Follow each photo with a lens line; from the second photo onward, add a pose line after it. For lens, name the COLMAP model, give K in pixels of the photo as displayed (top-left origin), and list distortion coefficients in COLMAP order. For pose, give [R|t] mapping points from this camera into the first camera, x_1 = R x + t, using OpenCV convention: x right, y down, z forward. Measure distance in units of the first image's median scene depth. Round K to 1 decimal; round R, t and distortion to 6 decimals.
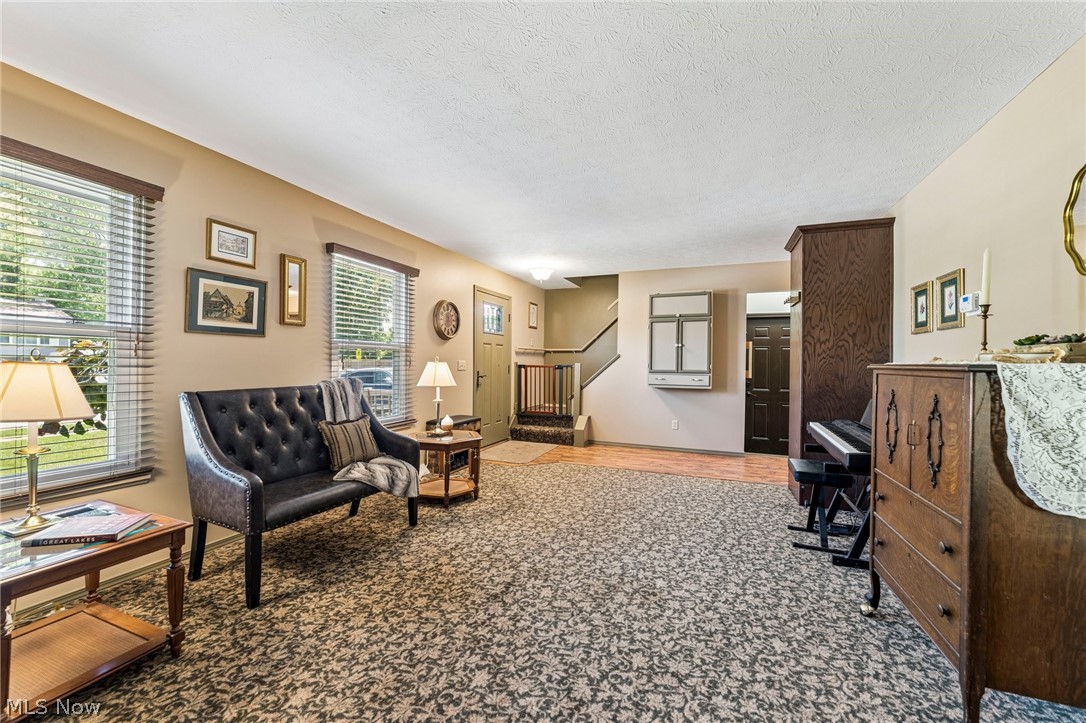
lens RADIAL K [[432.4, 0, 543.0], [0, 432.4, 361.5], [0, 0, 1]] dist [-0.002026, 0.000153]
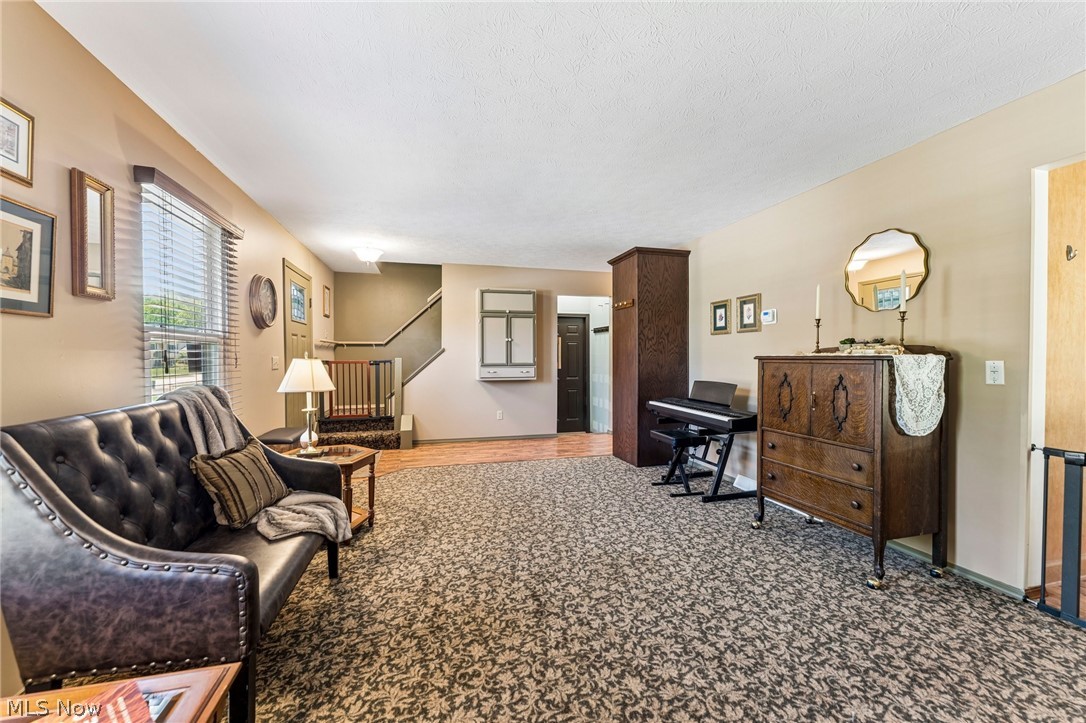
lens RADIAL K [[432.7, 0, 543.0], [0, 432.7, 361.5], [0, 0, 1]] dist [0.003042, -0.000182]
pose [[0.794507, -0.018596, 0.606970, -0.396471], [0.009073, 0.999783, 0.018754, -0.005136], [-0.607187, -0.009393, 0.794503, 0.160260]]
